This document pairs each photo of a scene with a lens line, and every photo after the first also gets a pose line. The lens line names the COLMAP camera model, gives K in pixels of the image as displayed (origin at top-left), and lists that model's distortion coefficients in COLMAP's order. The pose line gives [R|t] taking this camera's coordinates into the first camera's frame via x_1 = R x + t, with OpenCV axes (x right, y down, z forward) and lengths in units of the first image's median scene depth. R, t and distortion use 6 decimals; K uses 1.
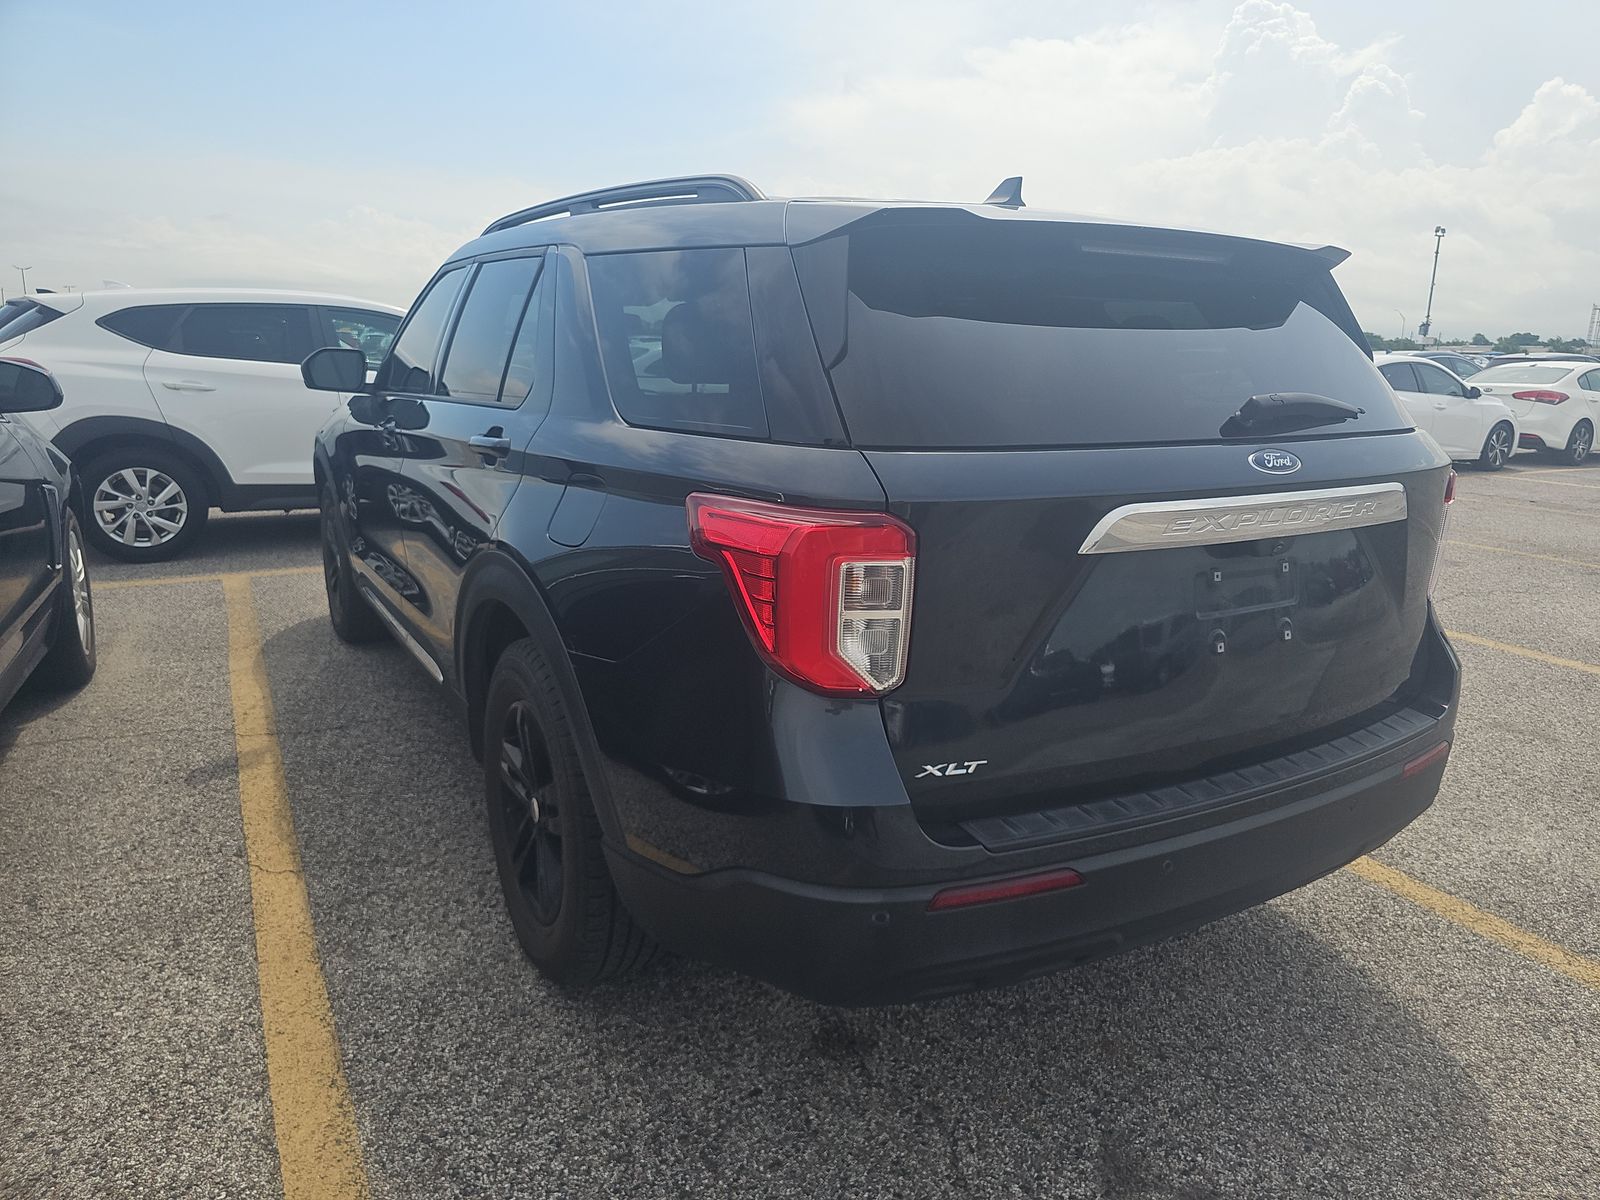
lens RADIAL K [[1076.9, 0, 814.5], [0, 1076.9, 605.6], [0, 0, 1]] dist [0.032113, -0.037578]
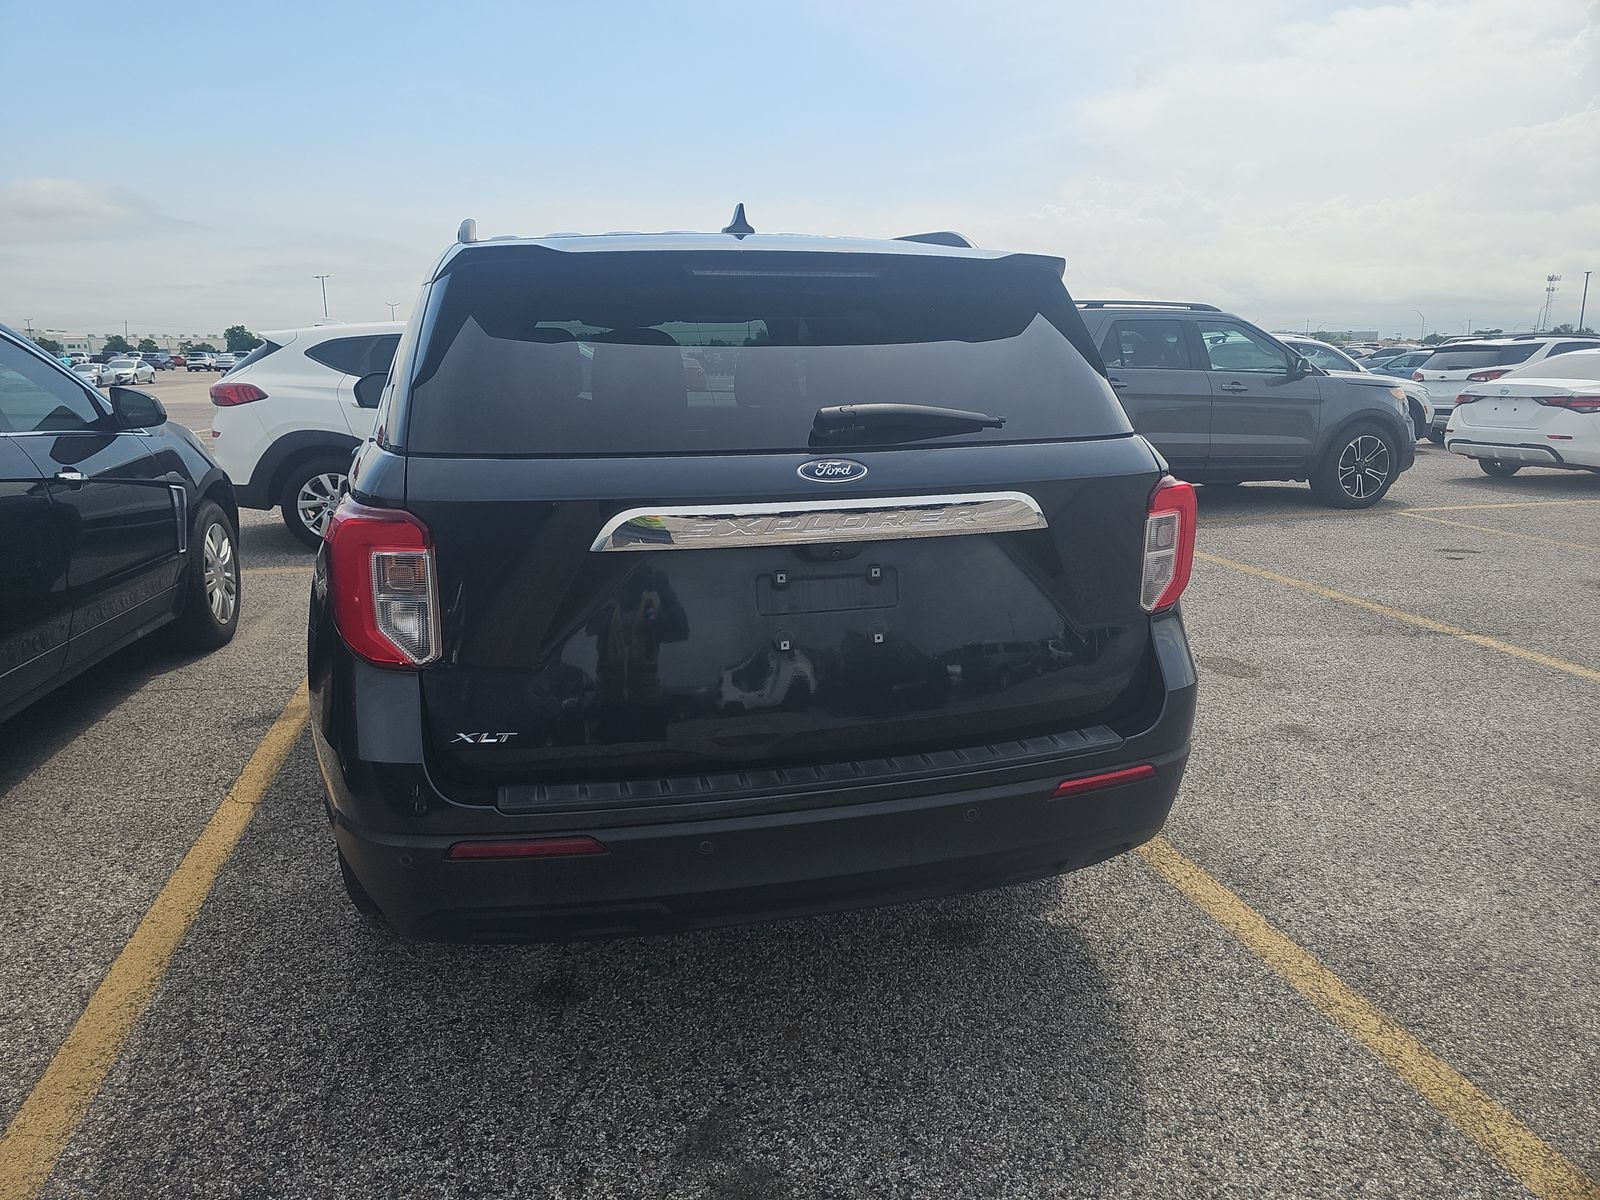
lens RADIAL K [[1070.0, 0, 779.0], [0, 1070.0, 593.4], [0, 0, 1]] dist [0.047264, -0.048821]
pose [[0.957326, 0.035810, -0.286784, 0.514044], [-0.040949, 0.999090, -0.011938, 0.000014], [0.286096, 0.023172, 0.957921, -0.001139]]
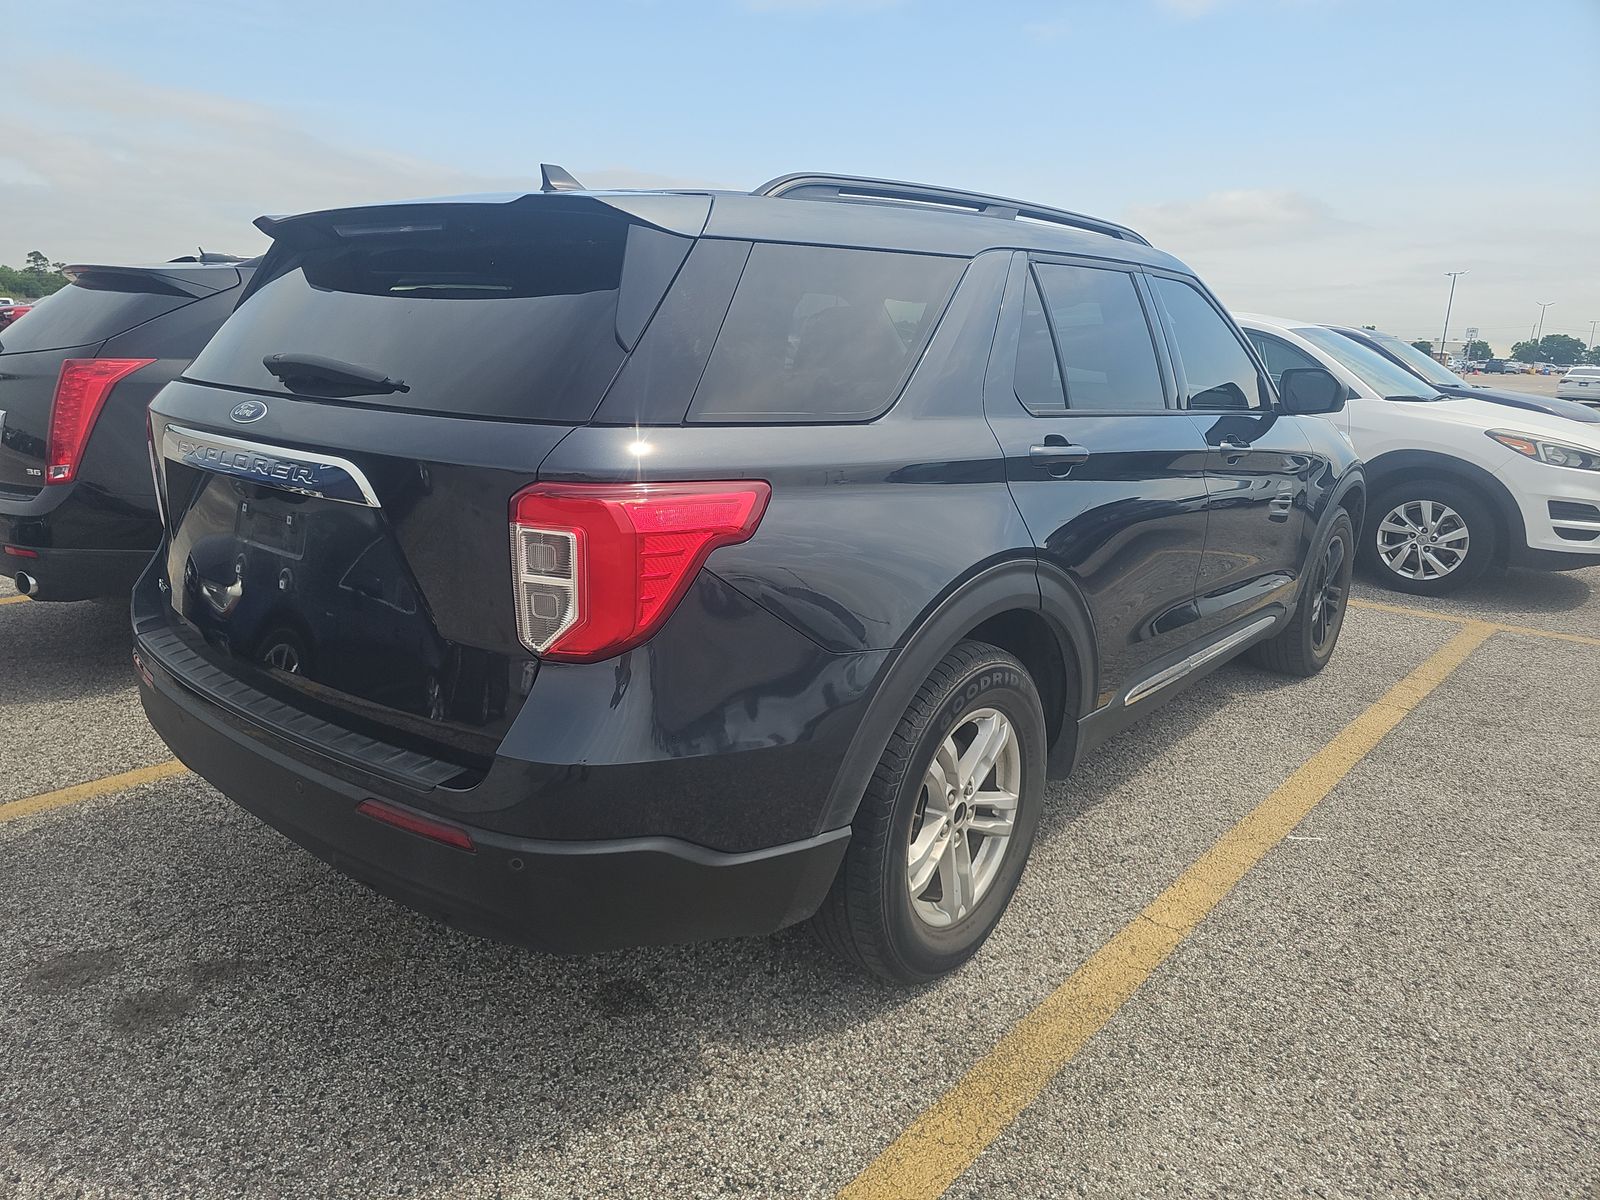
lens RADIAL K [[1070.0, 0, 779.0], [0, 1070.0, 593.4], [0, 0, 1]] dist [0.047264, -0.048821]
pose [[0.309690, 0.211816, -0.926945, 1.255436], [-0.251949, 0.958305, 0.134806, -0.182599], [0.916850, 0.191795, 0.350144, 0.869281]]
